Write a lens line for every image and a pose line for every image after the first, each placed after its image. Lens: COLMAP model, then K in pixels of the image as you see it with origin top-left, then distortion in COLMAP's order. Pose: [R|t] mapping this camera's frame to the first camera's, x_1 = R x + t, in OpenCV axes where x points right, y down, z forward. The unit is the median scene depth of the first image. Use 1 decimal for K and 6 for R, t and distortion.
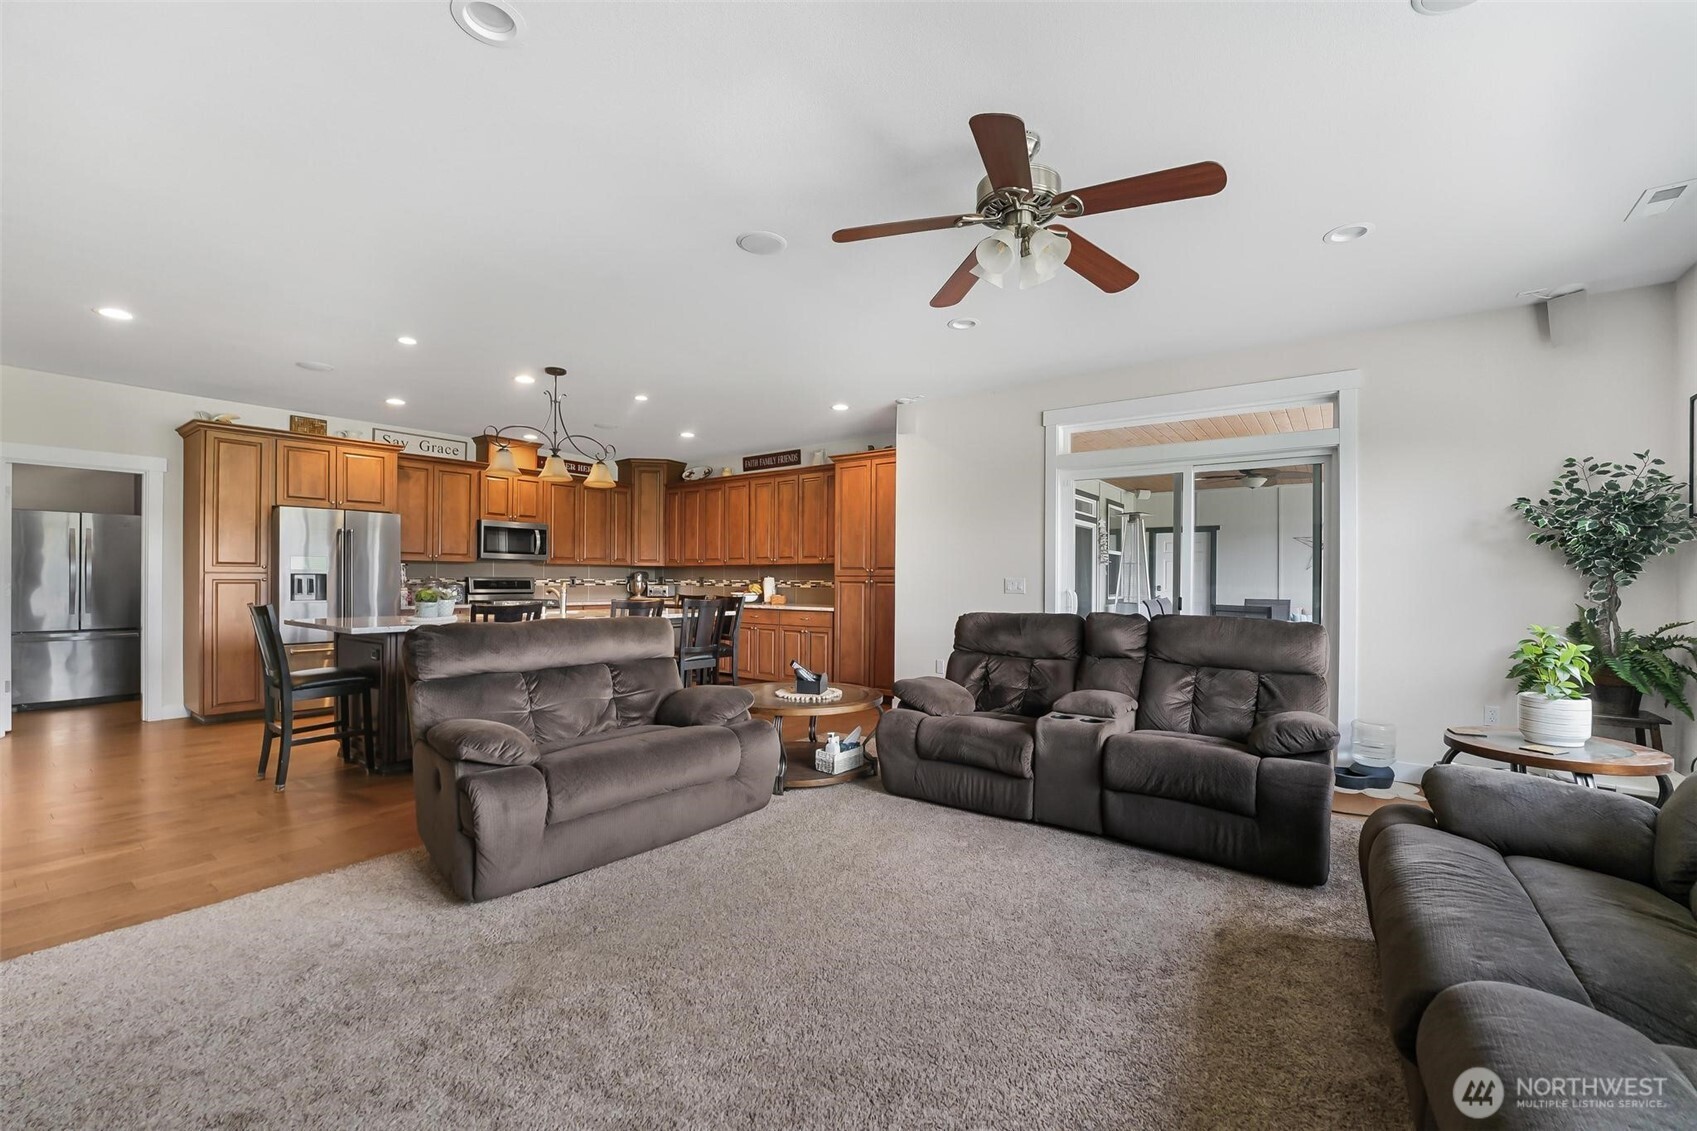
lens RADIAL K [[674.6, 0, 849.3], [0, 674.6, 576.2], [0, 0, 1]] dist [-0.013162, -0.000221]
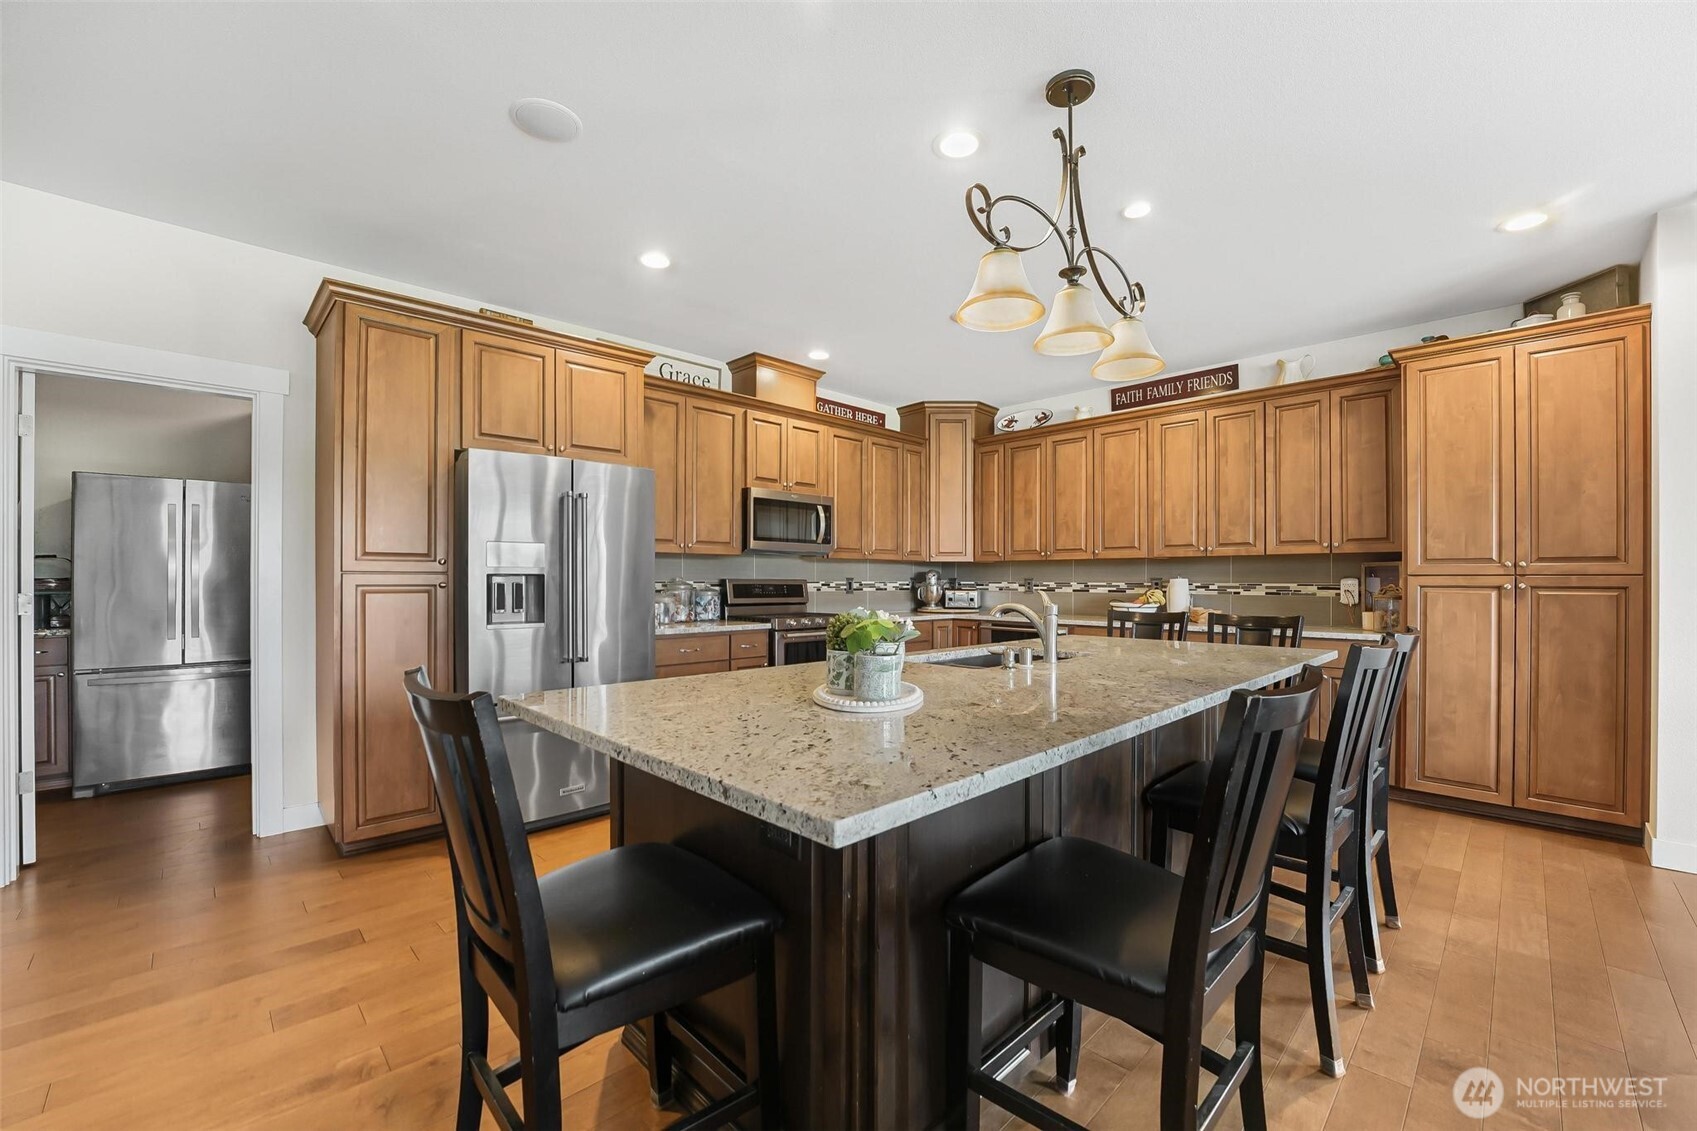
lens RADIAL K [[674.6, 0, 843.9], [0, 674.6, 577.6], [0, 0, 1]] dist [-0.013162, -0.000221]
pose [[0.985870, -0.003513, -0.167477, -0.357010], [0.003679, 0.999993, 0.000684, -0.000134], [0.167474, -0.001290, 0.985876, 0.397578]]
